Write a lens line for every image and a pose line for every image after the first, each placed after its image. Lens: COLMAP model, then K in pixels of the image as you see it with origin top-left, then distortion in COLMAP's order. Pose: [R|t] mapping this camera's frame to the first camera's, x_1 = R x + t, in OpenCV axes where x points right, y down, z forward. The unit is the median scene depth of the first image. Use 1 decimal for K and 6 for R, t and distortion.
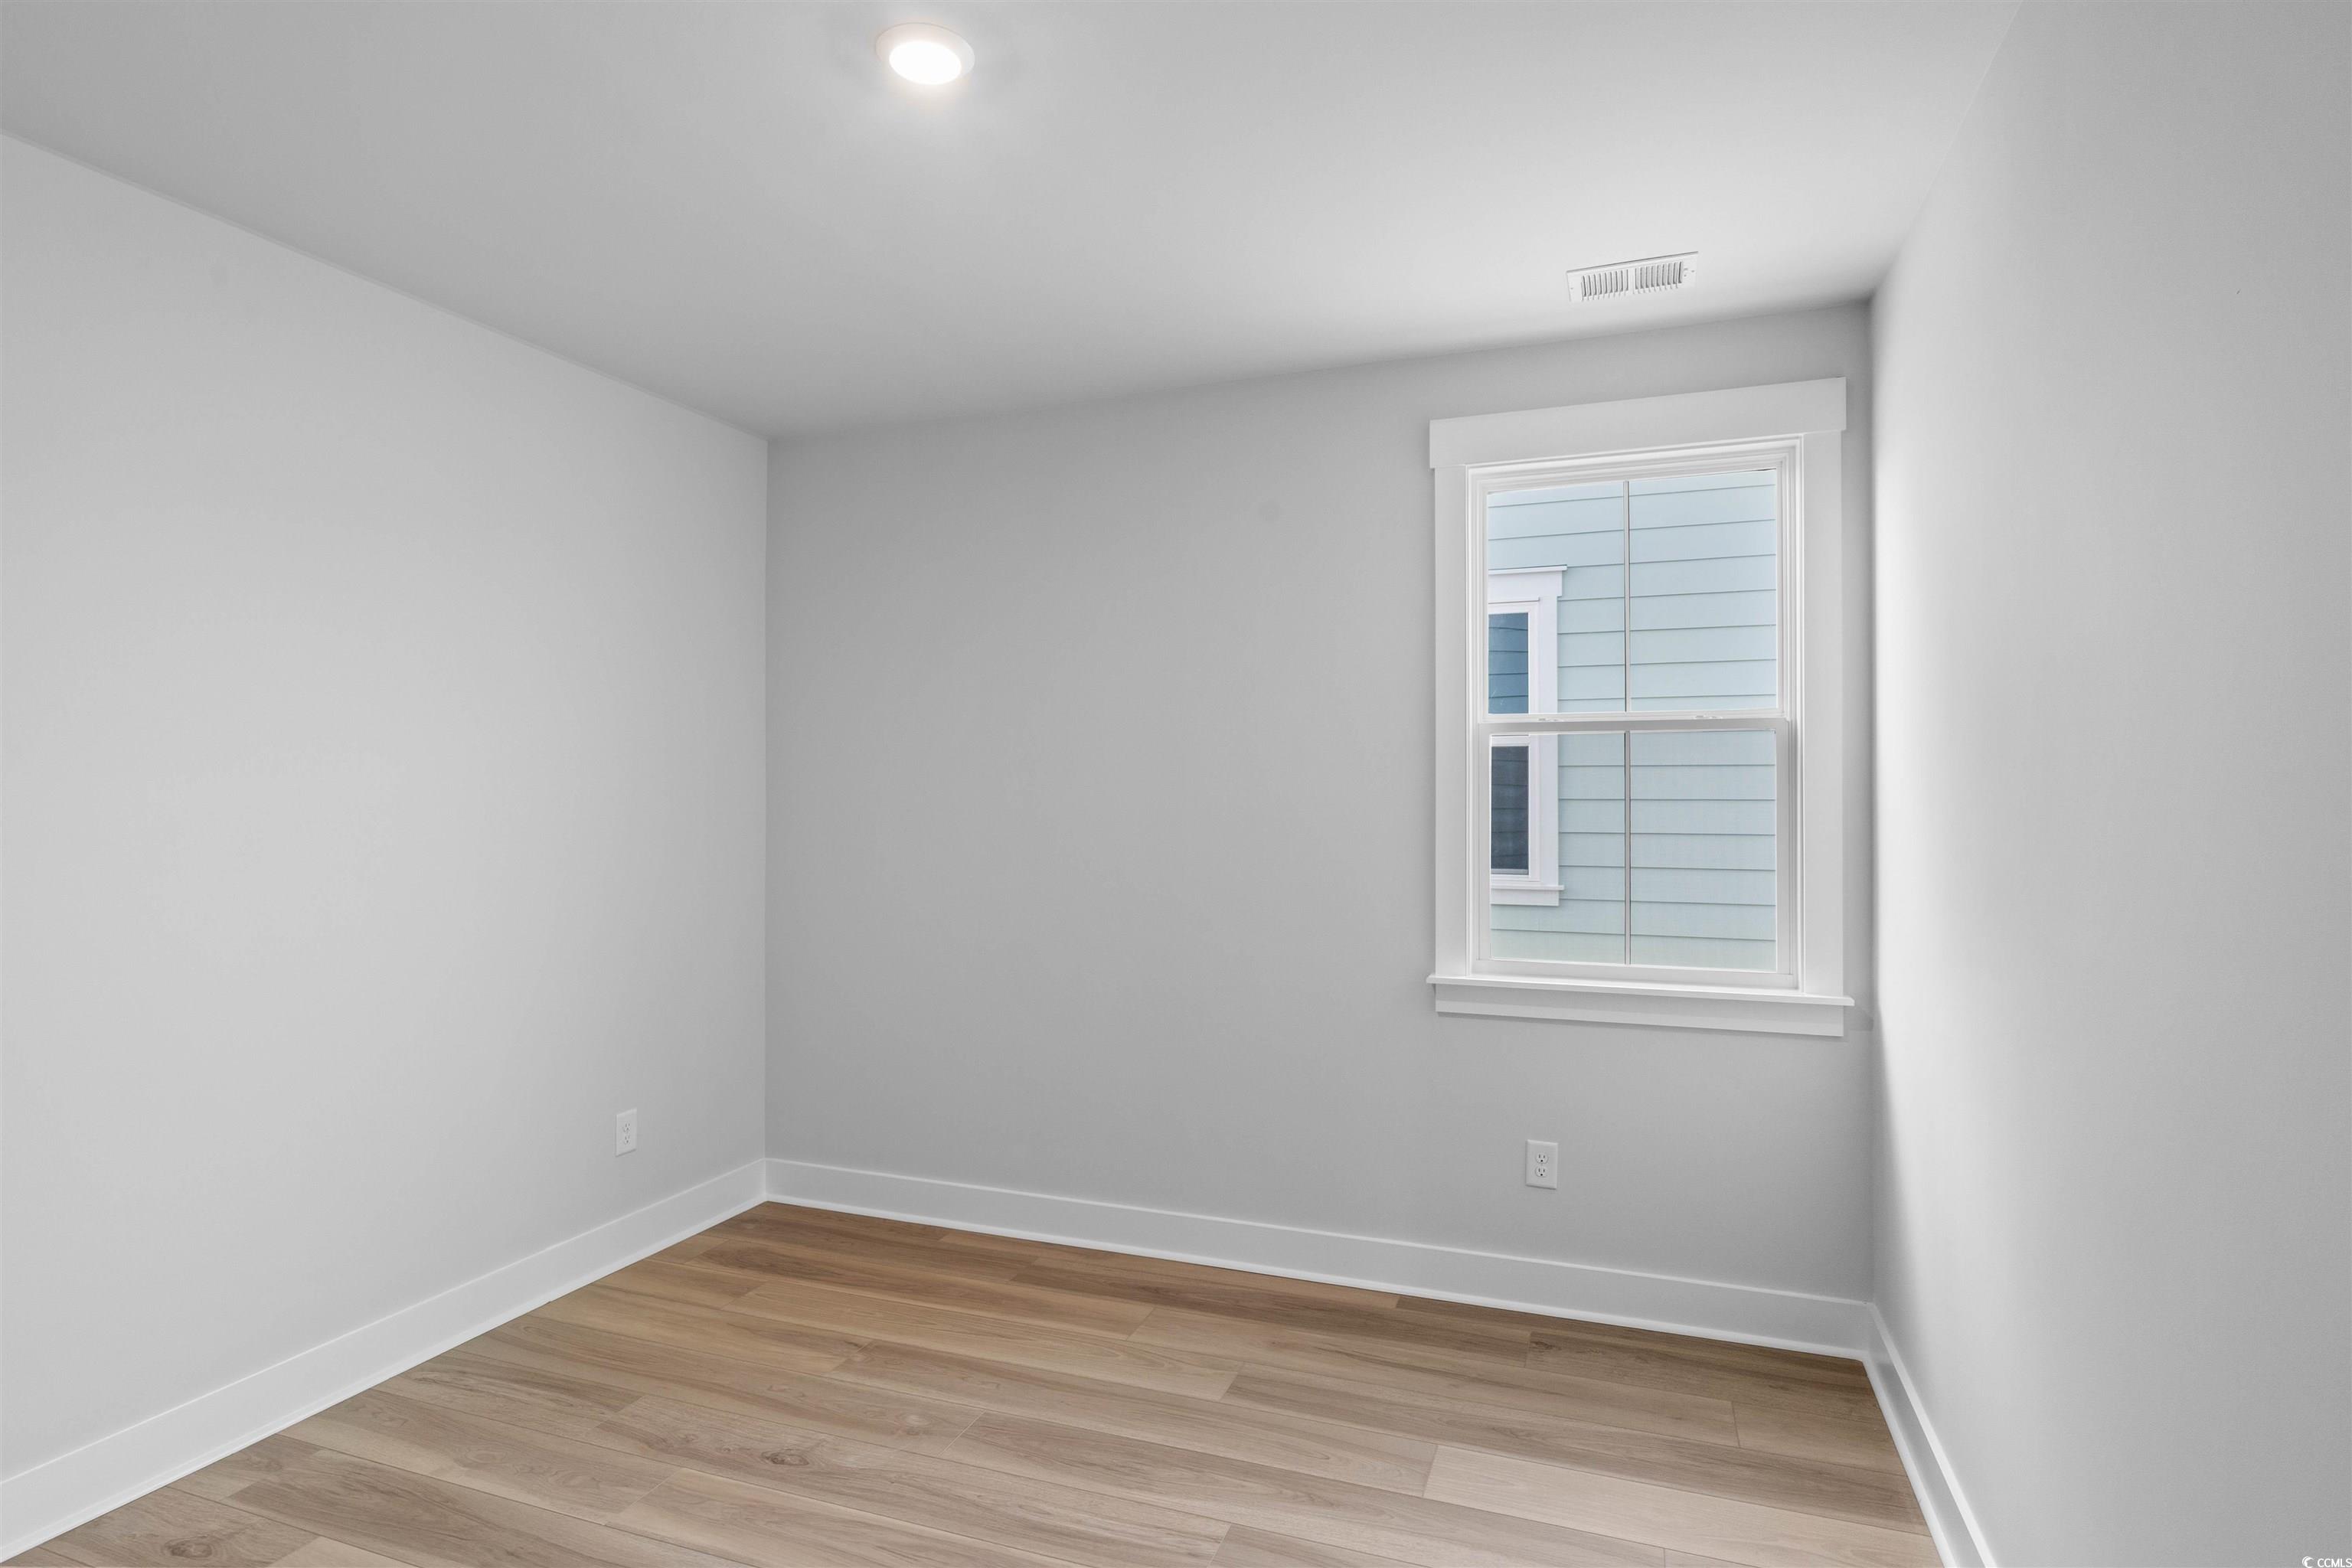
lens RADIAL K [[1206.6, 0, 1166.2], [0, 1206.6, 787.3], [0, 0, 1]] dist [-0.000264, -0.000127]
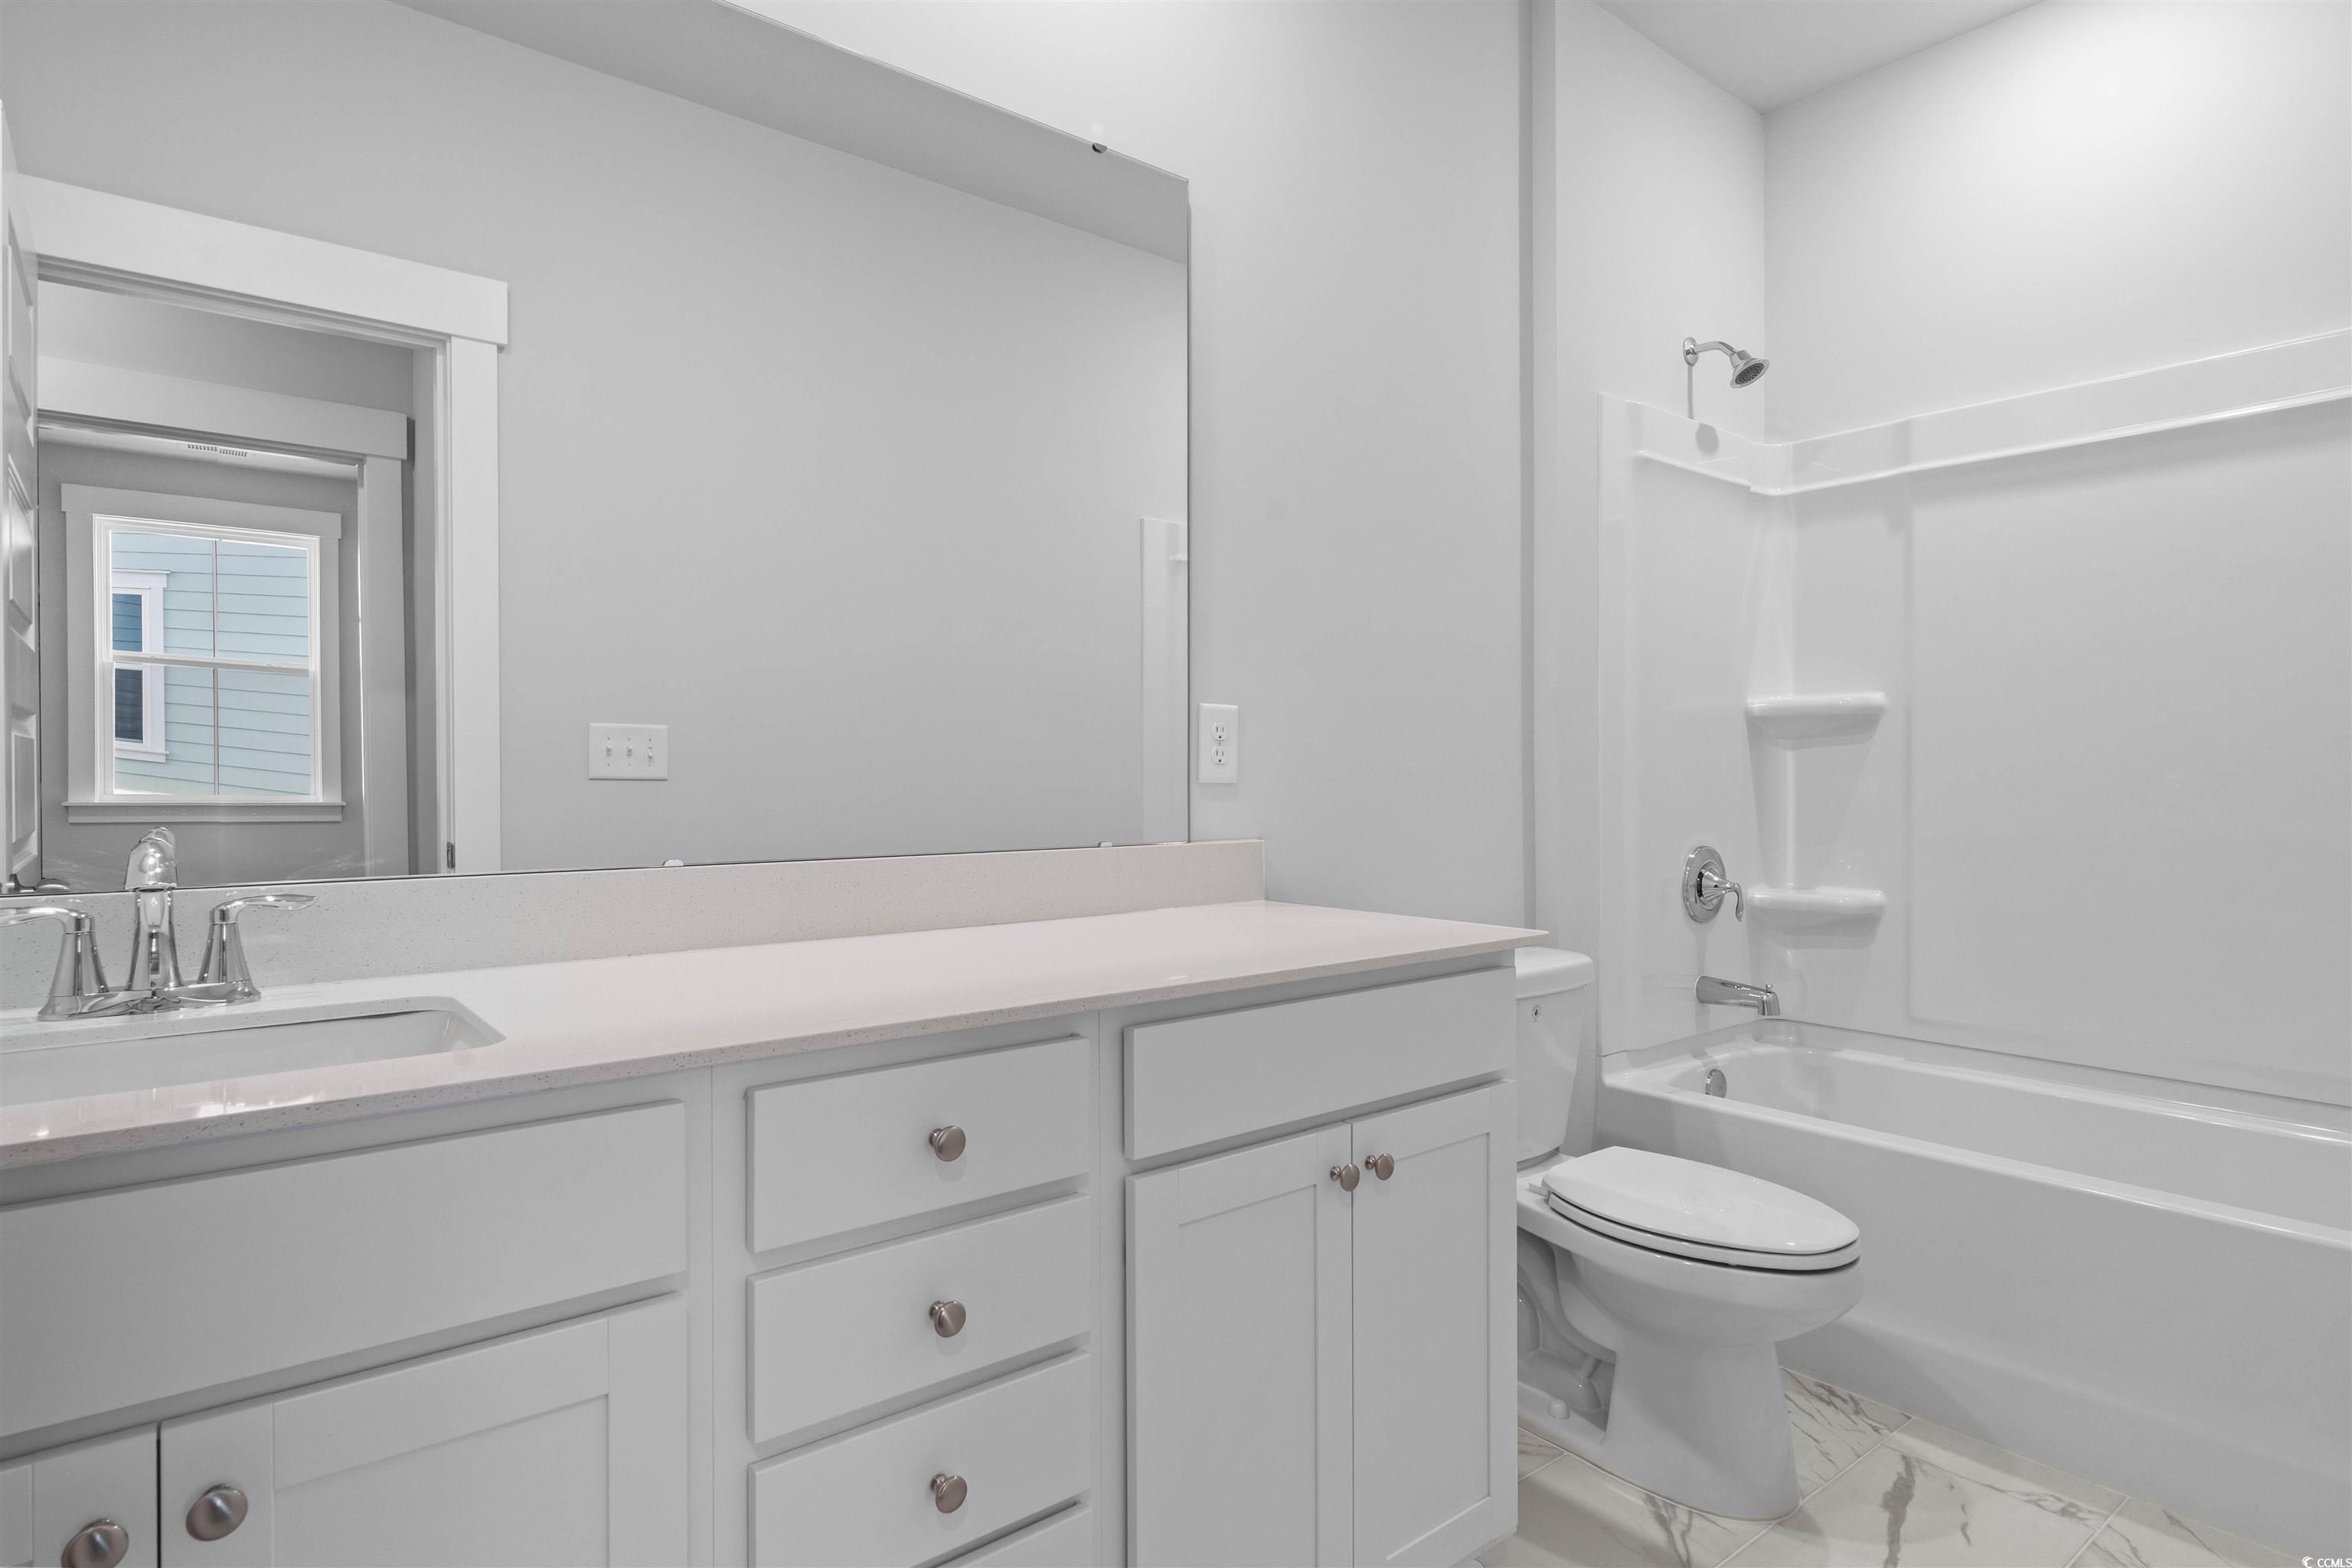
lens RADIAL K [[1206.6, 0, 1174.9], [0, 1206.6, 792.4], [0, 0, 1]] dist [-0.000264, -0.000127]
pose [[0.566710, -0.005610, 0.823899, -0.295850], [0.000052, 0.999977, 0.006774, 0.130747], [-0.823918, -0.003796, 0.566697, -1.233070]]
